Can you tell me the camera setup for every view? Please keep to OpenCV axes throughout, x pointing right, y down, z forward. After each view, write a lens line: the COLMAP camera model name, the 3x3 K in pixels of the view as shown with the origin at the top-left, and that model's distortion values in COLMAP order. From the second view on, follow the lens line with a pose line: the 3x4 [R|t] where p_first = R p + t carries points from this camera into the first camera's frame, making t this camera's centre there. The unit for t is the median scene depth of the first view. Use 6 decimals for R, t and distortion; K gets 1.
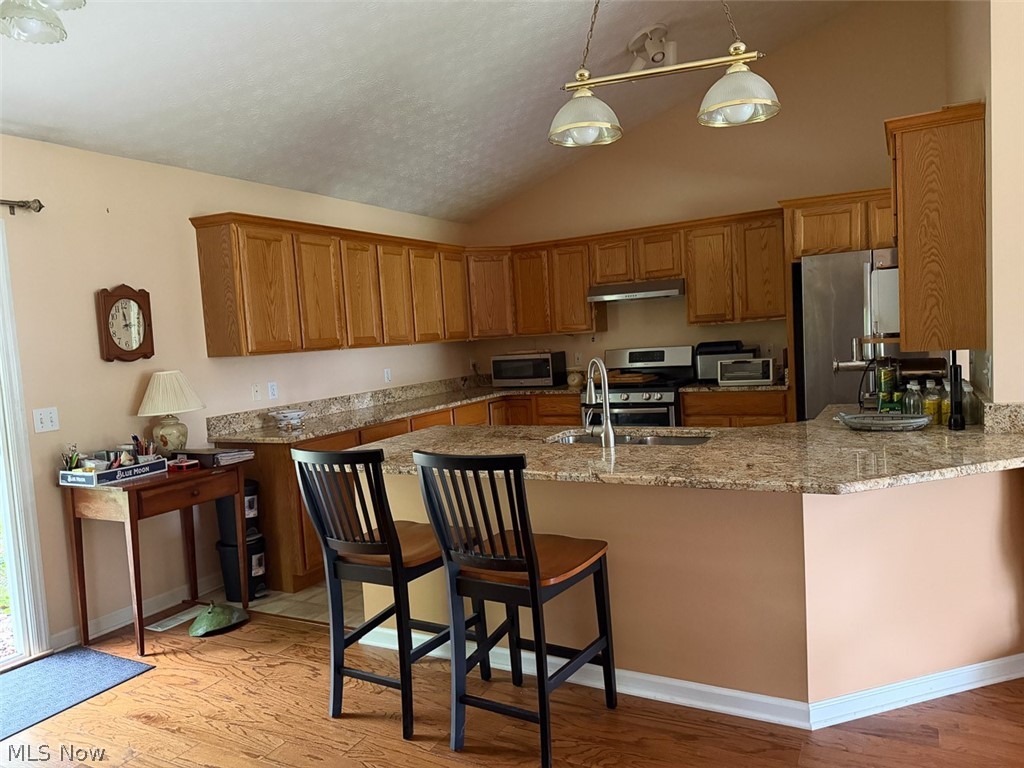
lens RADIAL K [[716.7, 0, 512.0], [0, 716.7, 384.0], [0, 0, 1]] dist [0.110190, -0.152728]
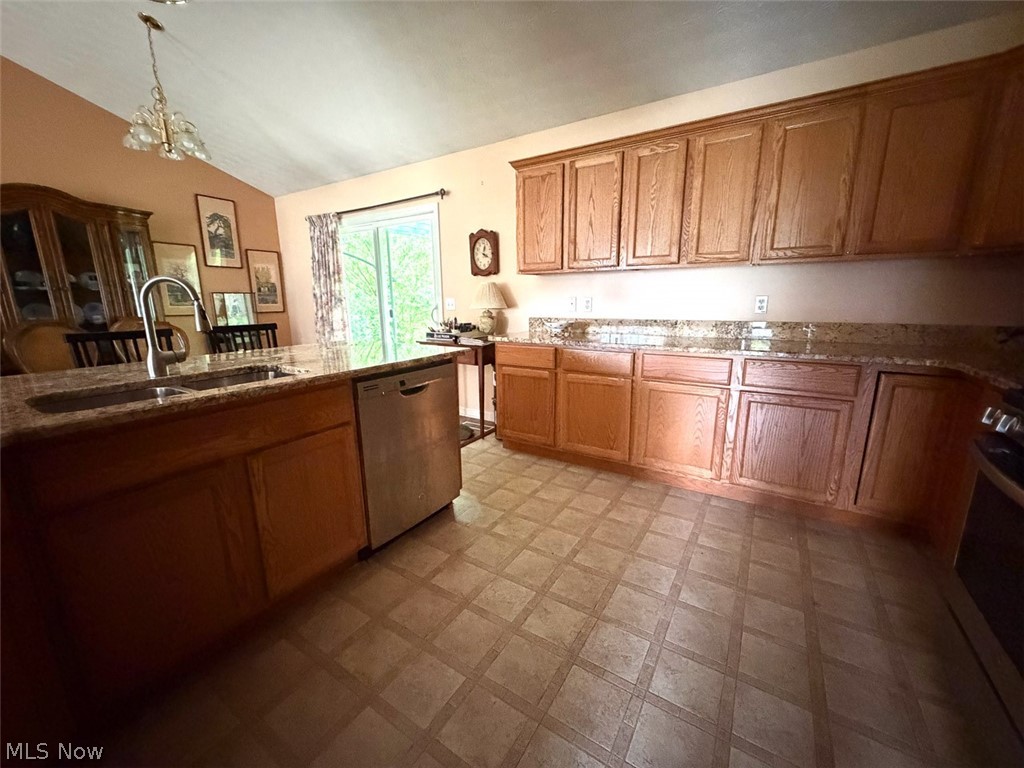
lens RADIAL K [[411.0, 0, 512.0], [0, 411.0, 384.0], [0, 0, 1]] dist [0.000167, -0.000018]
pose [[-0.066420, 0.272552, -0.959846, 0.466838], [-0.057557, 0.959322, 0.276386, -0.057802], [0.996130, 0.073603, -0.048031, 1.122263]]
